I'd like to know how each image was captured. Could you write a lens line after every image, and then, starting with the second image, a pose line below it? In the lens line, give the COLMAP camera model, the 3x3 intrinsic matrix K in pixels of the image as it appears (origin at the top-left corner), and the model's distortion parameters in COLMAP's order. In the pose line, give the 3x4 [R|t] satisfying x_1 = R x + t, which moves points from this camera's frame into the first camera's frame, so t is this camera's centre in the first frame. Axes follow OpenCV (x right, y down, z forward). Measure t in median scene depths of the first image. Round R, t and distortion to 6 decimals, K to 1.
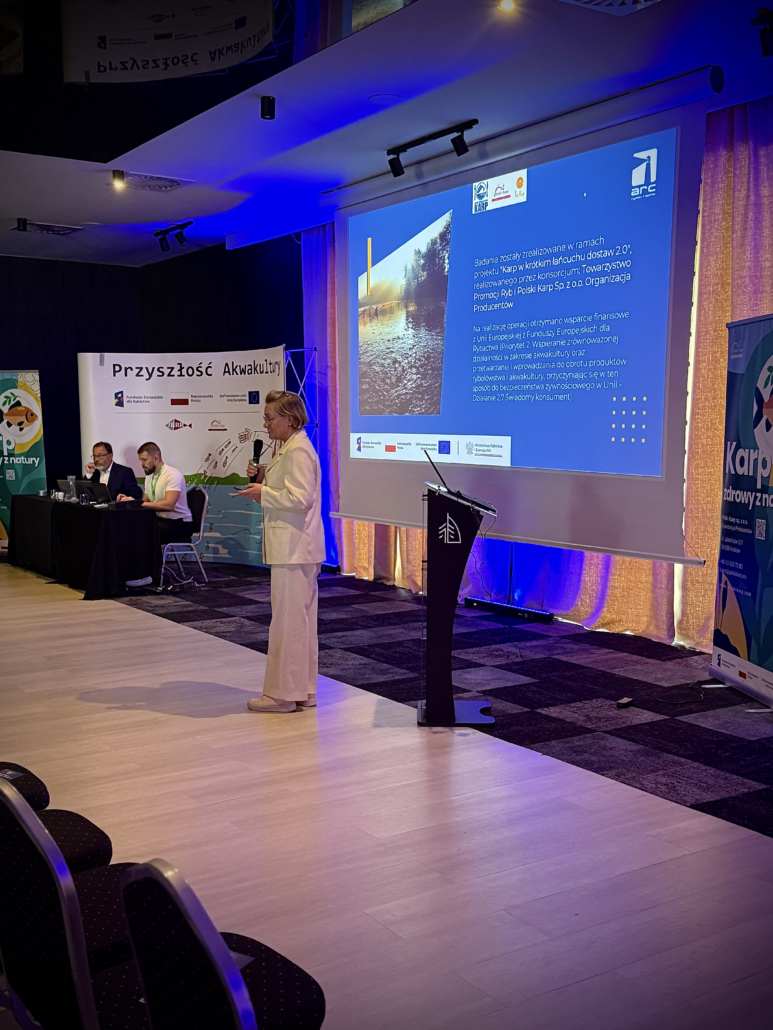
lens RADIAL K [[1158.9, 0, 390.0], [0, 1158.9, 516.0], [0, 0, 1]] dist [0.146522, 0.000000]
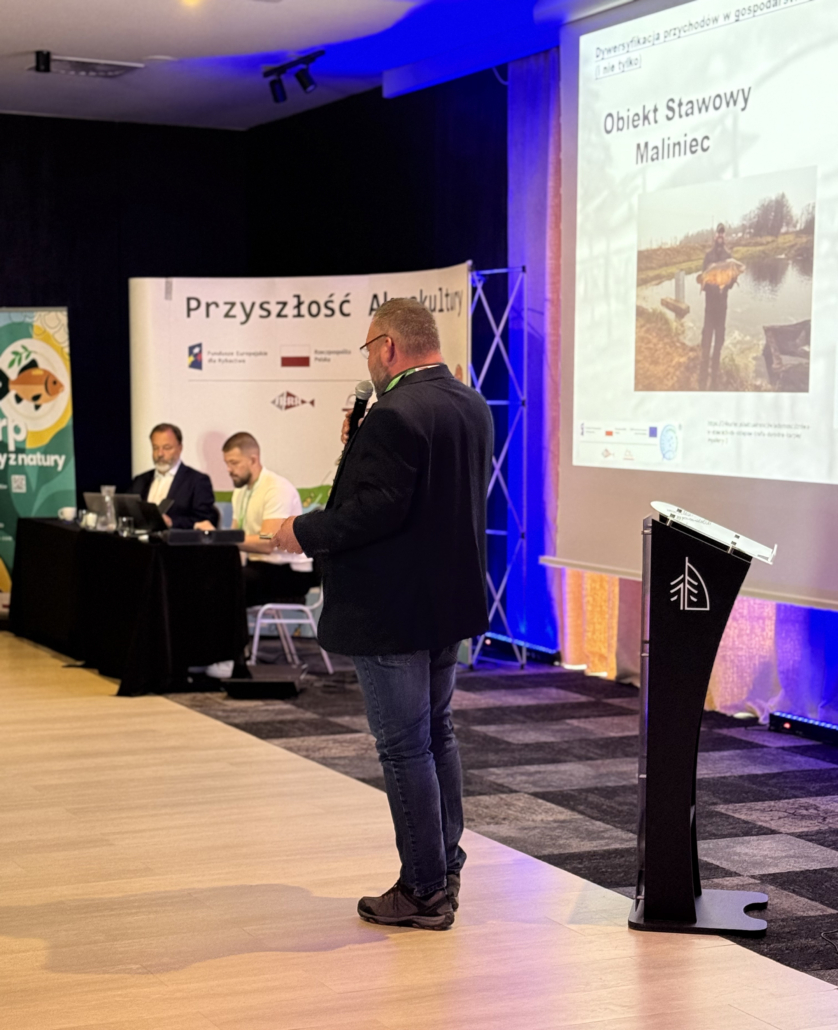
lens RADIAL K [[2078.4, 0, 408.7], [0, 2078.4, 567.9], [0, 0, 1]] dist [0.160461, 0.000000]
pose [[0.988729, 0.020526, -0.148304, 0.043573], [-0.020521, 0.999788, 0.001562, 0.002595], [0.148304, 0.001499, 0.988941, -0.020886]]
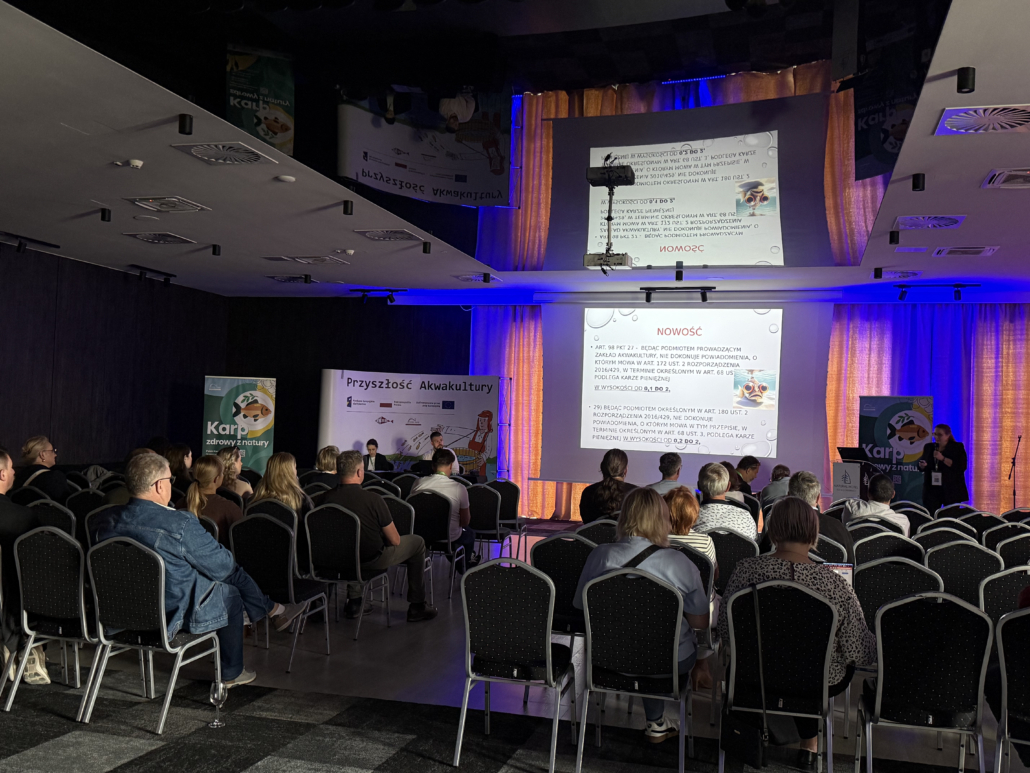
lens RADIAL K [[1031.8, 0, 501.7], [0, 1031.8, 399.3], [0, 0, 1]] dist [0.076078, 0.000000]
pose [[0.763408, 0.041560, 0.644578, -1.289016], [0.016855, 0.996306, -0.084200, 0.010651], [-0.645696, 0.075143, 0.759888, -0.128615]]
